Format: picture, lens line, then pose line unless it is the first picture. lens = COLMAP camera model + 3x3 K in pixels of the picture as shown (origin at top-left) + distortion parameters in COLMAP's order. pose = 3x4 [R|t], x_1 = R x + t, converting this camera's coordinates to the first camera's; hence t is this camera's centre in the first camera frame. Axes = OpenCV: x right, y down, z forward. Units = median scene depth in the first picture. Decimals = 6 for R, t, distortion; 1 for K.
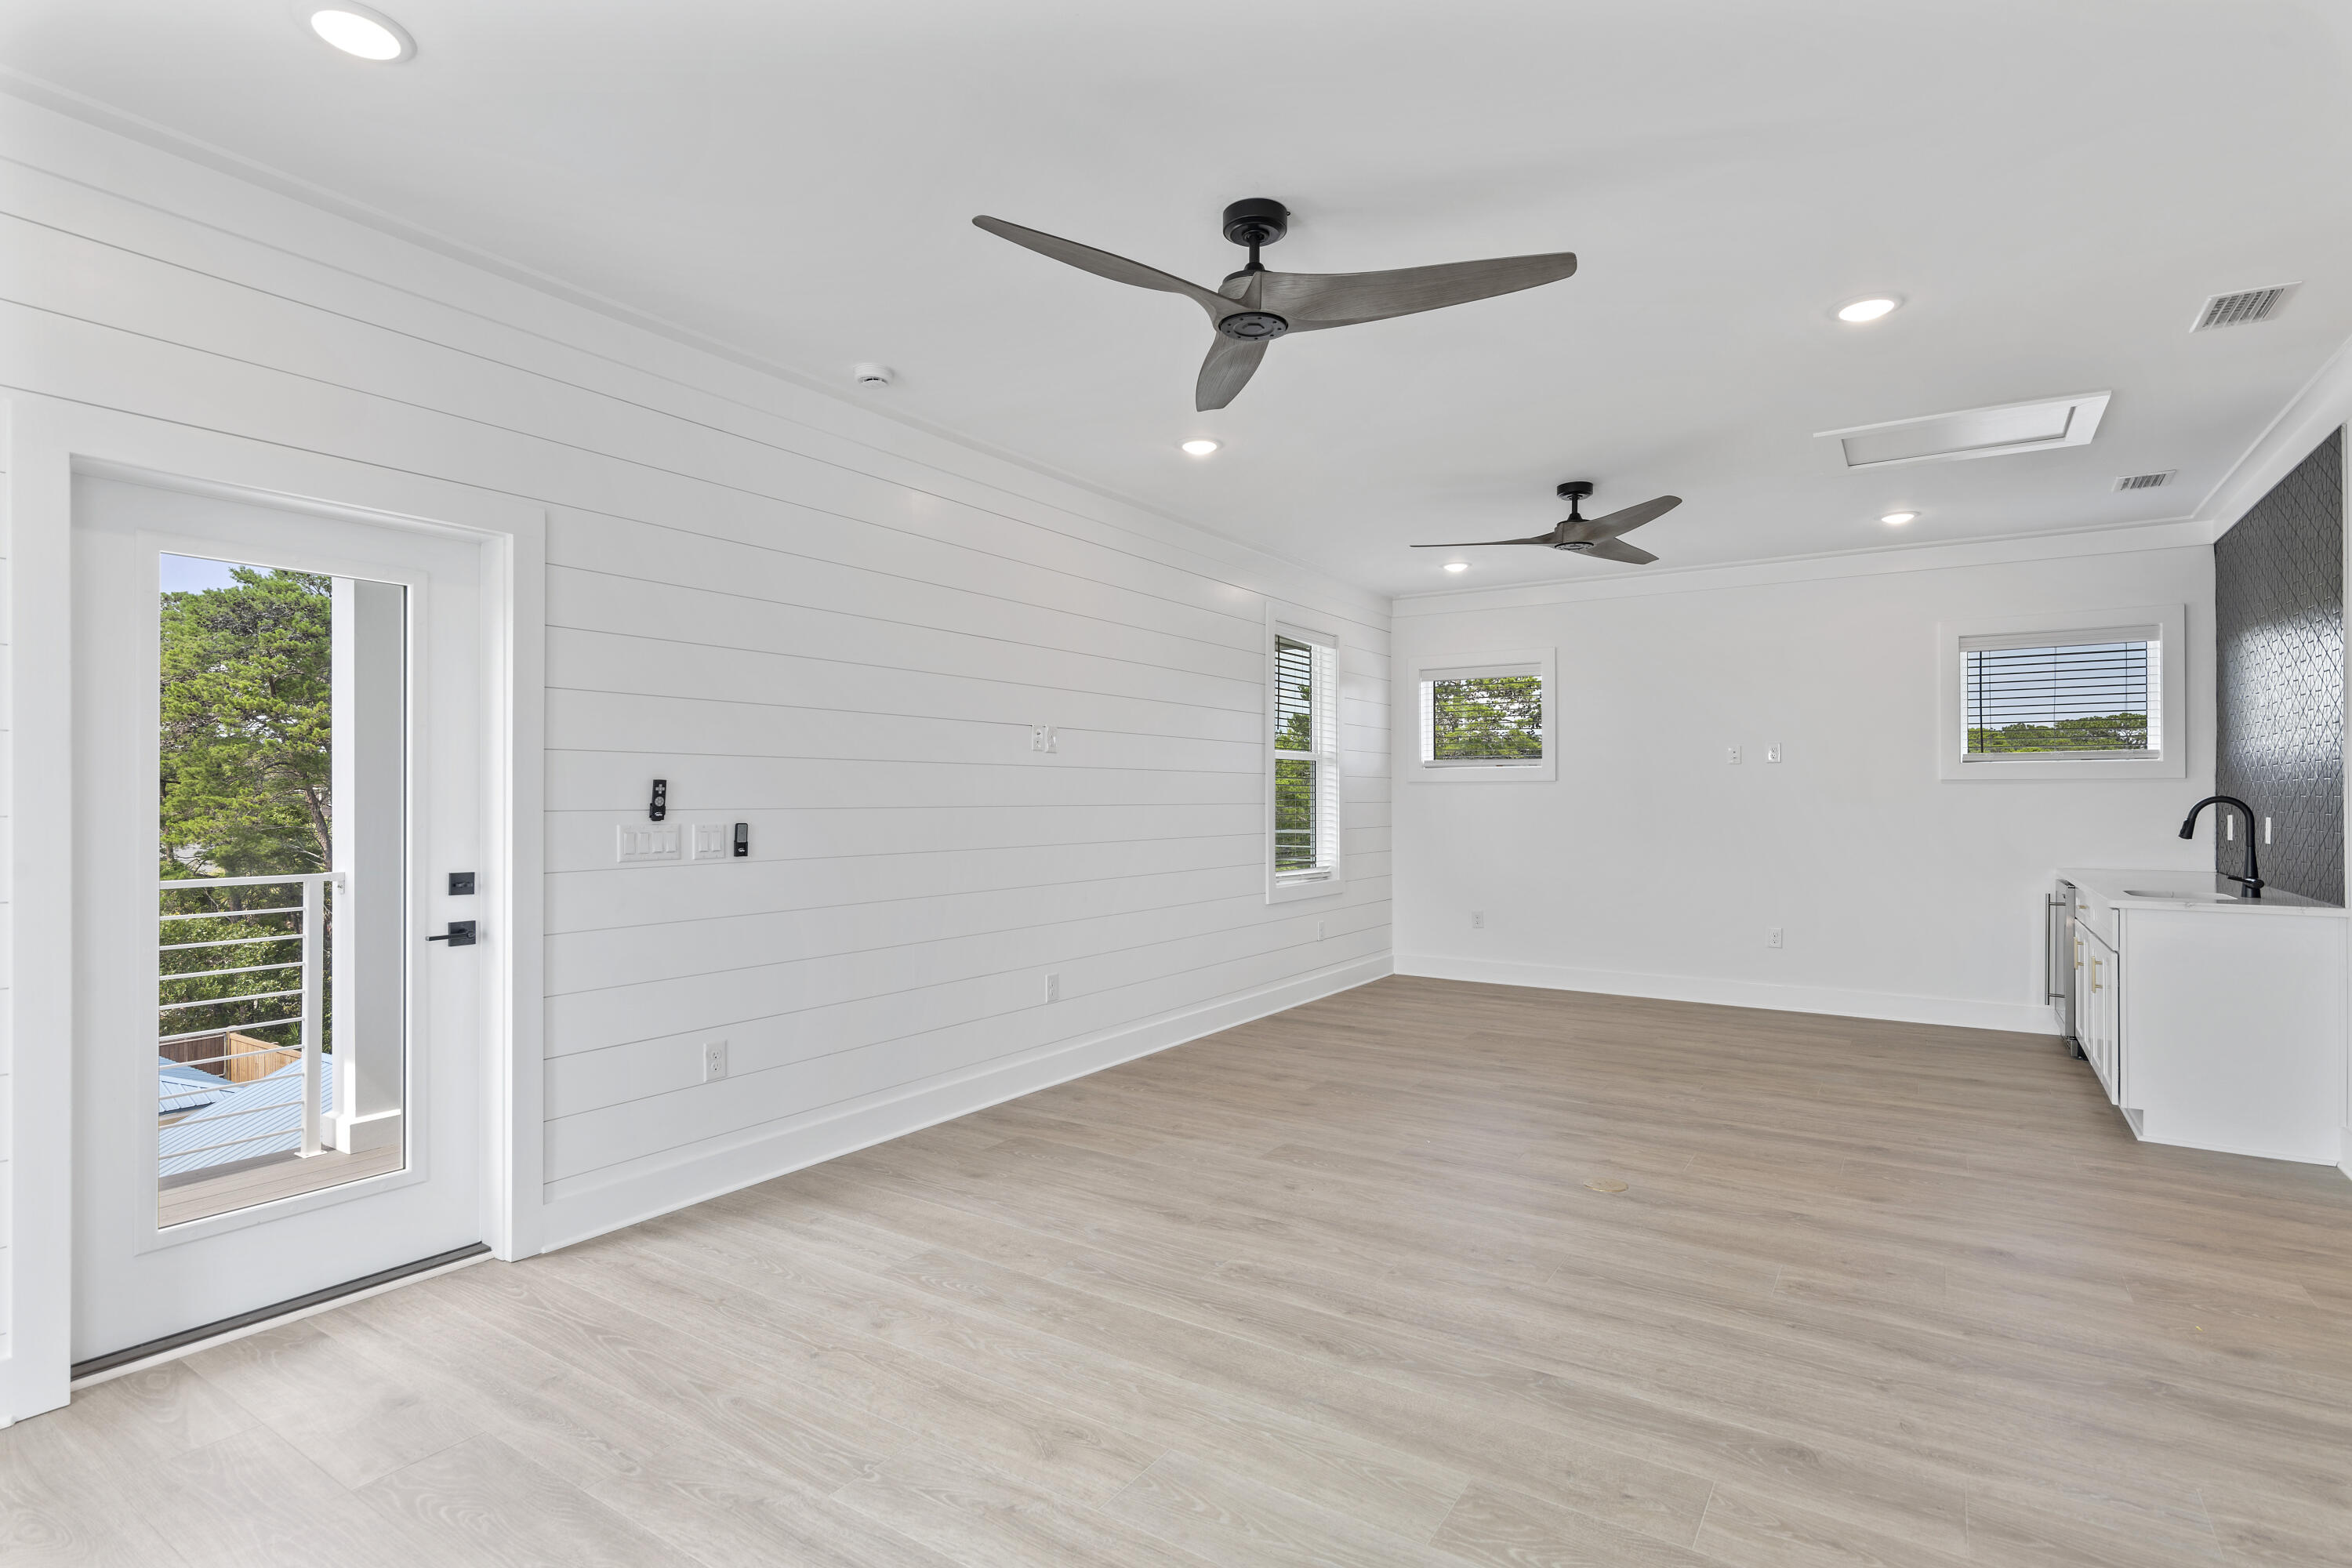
lens RADIAL K [[1145.5, 0, 1177.2], [0, 1145.5, 786.4], [0, 0, 1]] dist [0.001887, 0.000729]
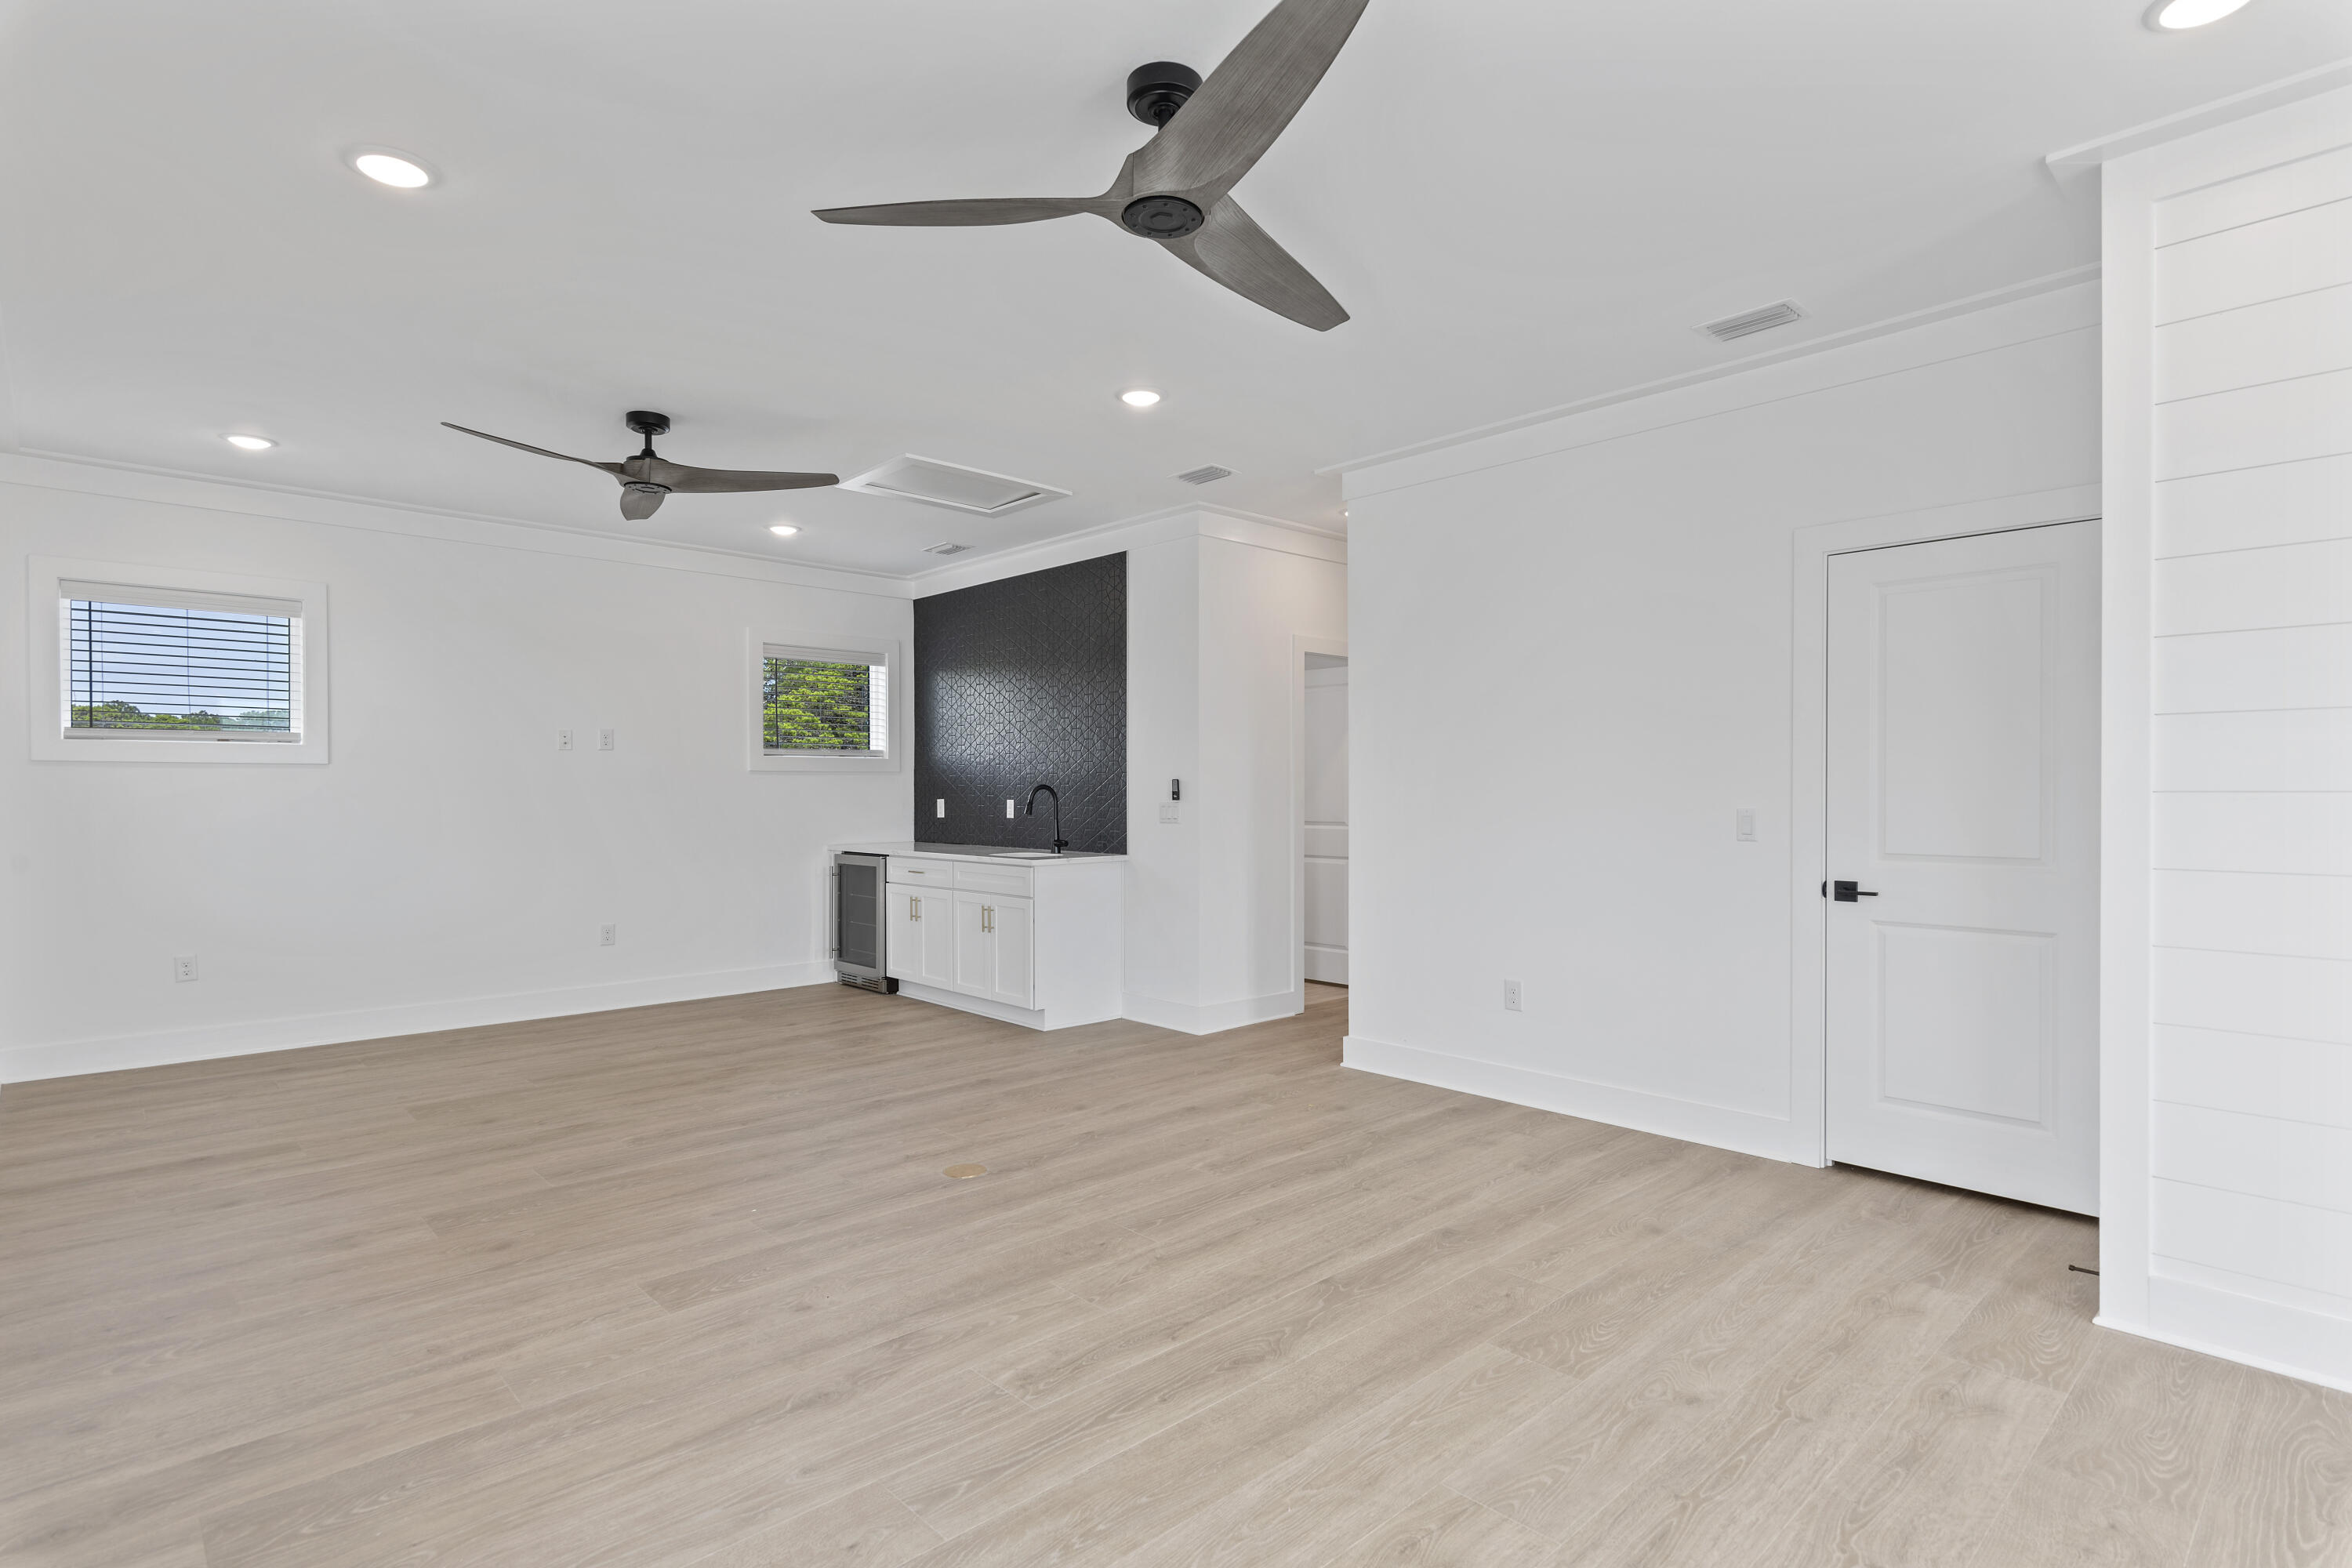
lens RADIAL K [[1145.5, 0, 1212.7], [0, 1145.5, 797.9], [0, 0, 1]] dist [0.001887, 0.000729]
pose [[0.227888, -0.008069, 0.973654, -0.633782], [-0.007548, 0.999921, 0.010054, 0.012351], [-0.973658, -0.009641, 0.227809, 0.655040]]
